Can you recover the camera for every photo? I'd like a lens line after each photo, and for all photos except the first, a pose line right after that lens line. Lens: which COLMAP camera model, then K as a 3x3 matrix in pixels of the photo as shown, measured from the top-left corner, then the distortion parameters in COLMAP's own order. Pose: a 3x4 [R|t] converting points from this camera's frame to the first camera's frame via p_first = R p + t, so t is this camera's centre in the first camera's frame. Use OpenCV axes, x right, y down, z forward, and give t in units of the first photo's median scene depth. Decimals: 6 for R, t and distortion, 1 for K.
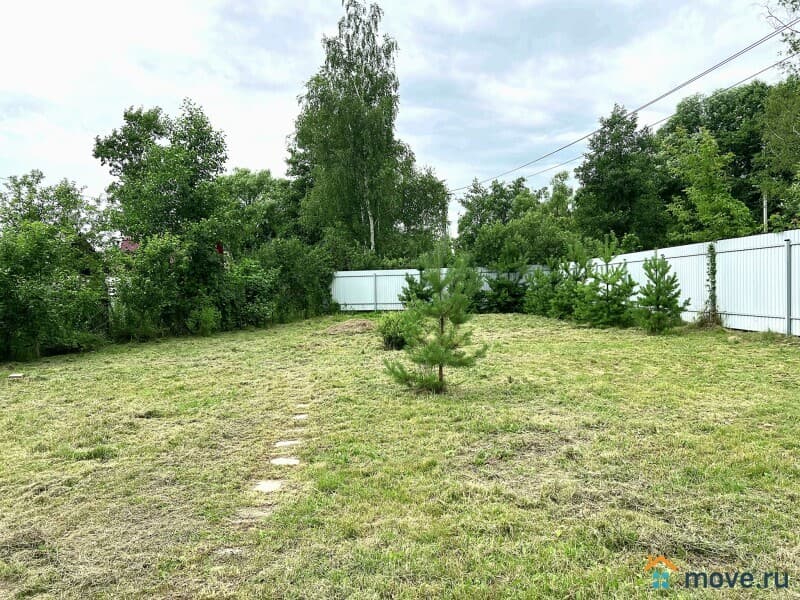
lens RADIAL K [[612.2, 0, 399.6], [0, 612.2, 303.0], [0, 0, 1]] dist [0.022362, -0.012317]
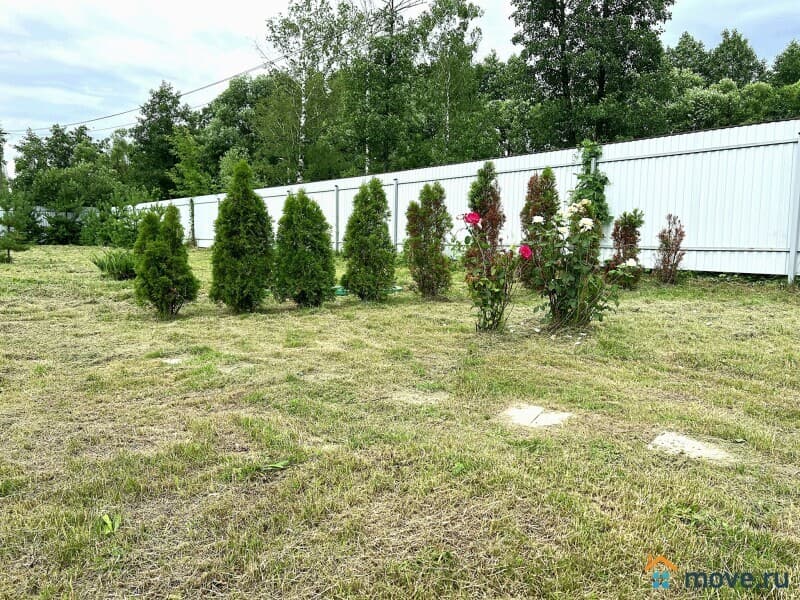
lens RADIAL K [[612.2, 0, 404.2], [0, 612.2, 301.4], [0, 0, 1]] dist [0.022362, -0.012317]
pose [[0.793310, -0.031626, 0.607996, -0.029807], [-0.013654, 0.997474, 0.069701, 0.025856], [-0.608665, -0.063596, 0.790875, -0.302253]]
